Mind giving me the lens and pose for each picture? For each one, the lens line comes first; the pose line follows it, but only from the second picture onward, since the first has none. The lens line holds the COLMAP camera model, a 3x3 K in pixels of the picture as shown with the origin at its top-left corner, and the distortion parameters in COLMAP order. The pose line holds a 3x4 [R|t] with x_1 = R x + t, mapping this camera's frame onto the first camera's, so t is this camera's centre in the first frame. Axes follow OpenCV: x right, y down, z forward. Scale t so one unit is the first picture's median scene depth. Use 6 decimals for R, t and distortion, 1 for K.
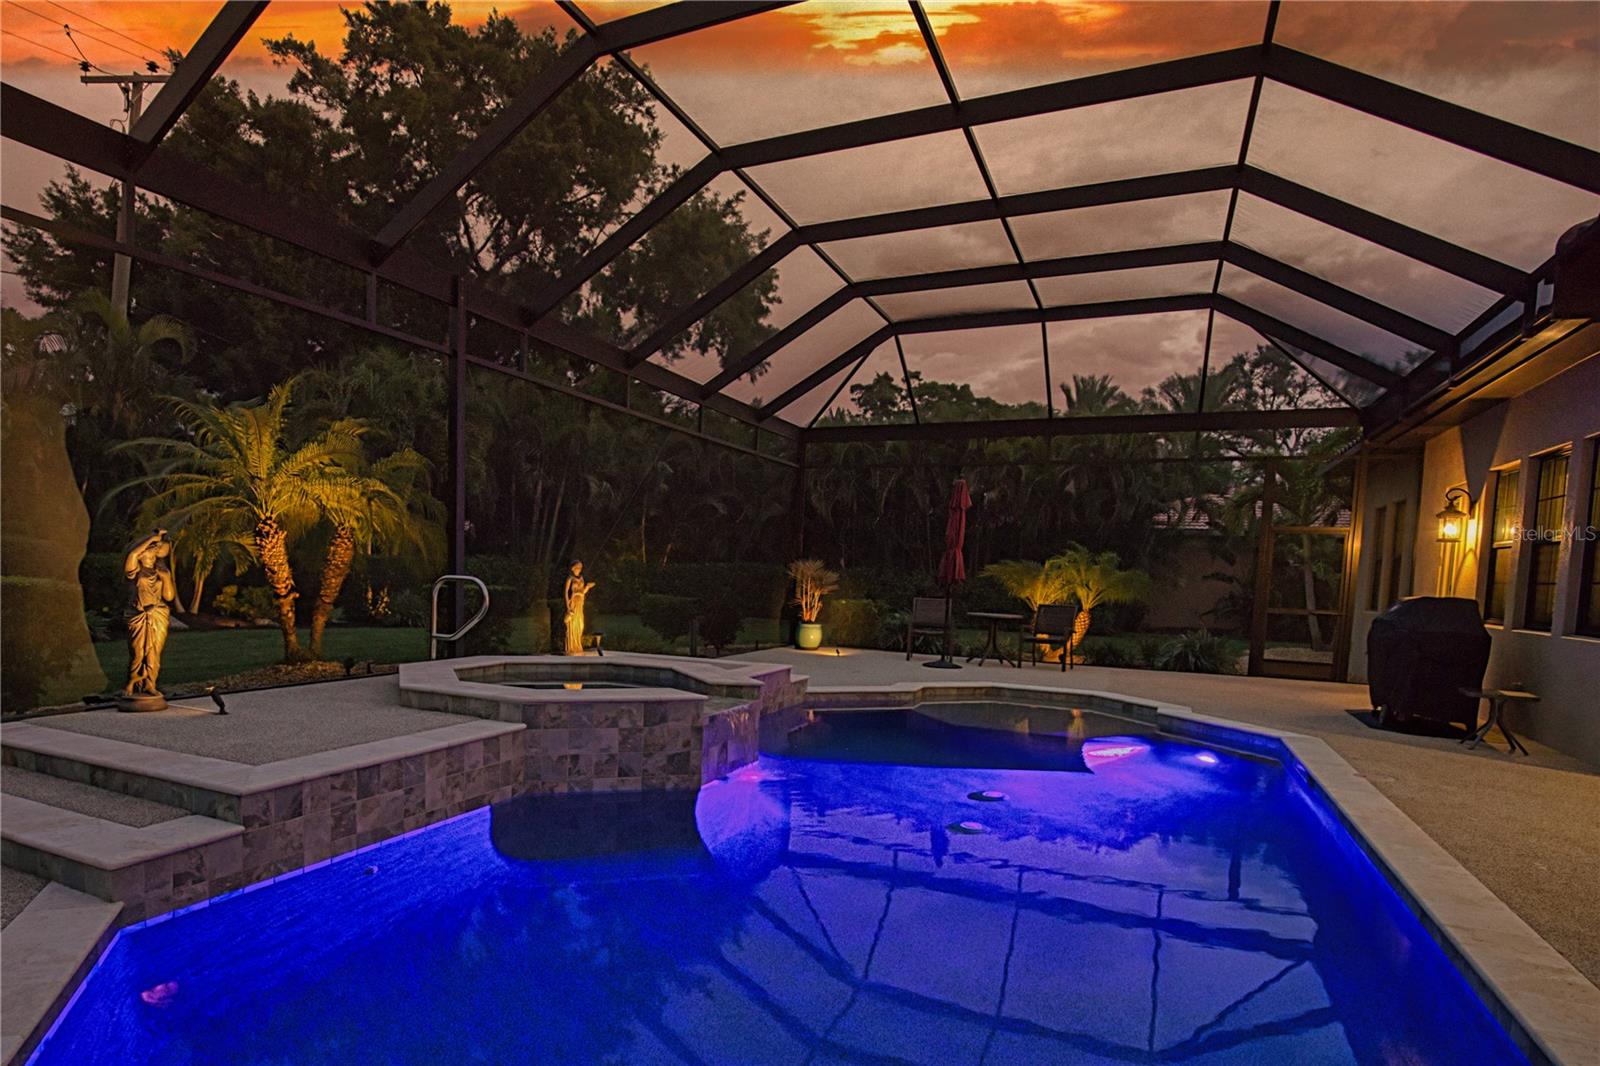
lens RADIAL K [[918.5, 0, 670.8], [0, 918.5, 636.9], [0, 0, 1]] dist [-0.027393, 0.001376]
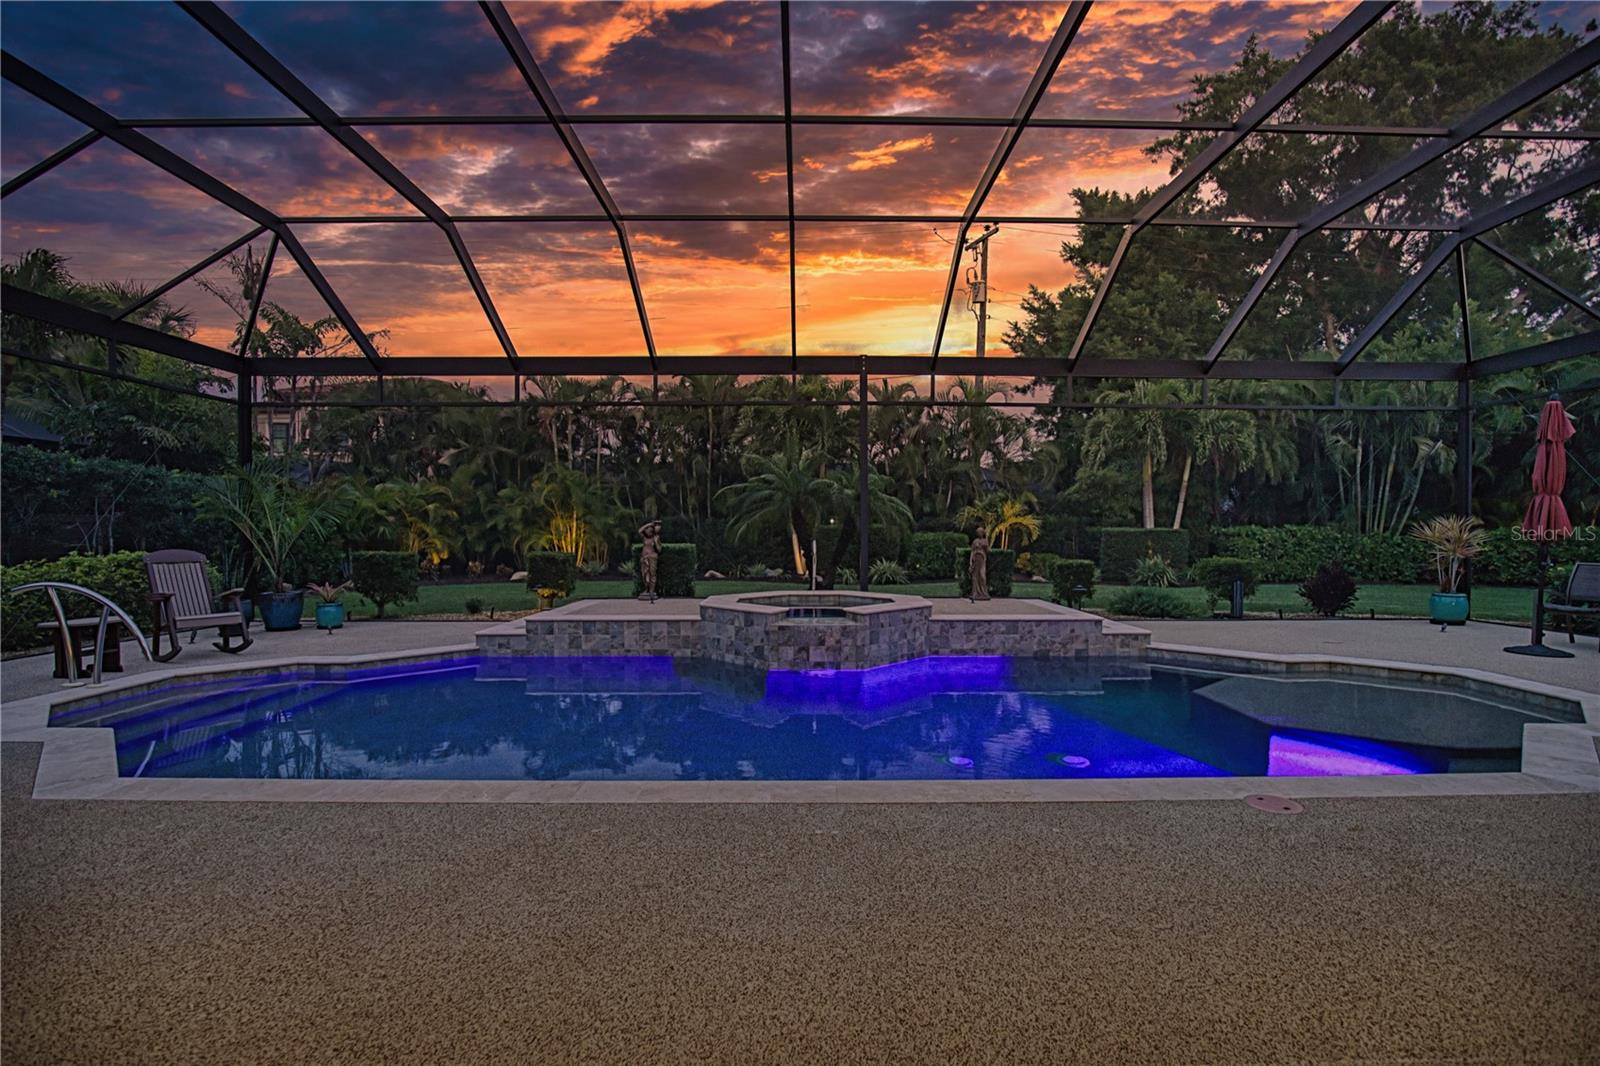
lens RADIAL K [[734.9, 0, 809.0], [0, 734.9, 534.3], [0, 0, 1]] dist [-0.038645, 0.009586]
pose [[0.478632, -0.026841, -0.877605, 0.726547], [-0.052020, 0.996910, -0.058861, 0.001689], [0.876473, 0.073826, 0.475756, 0.276072]]
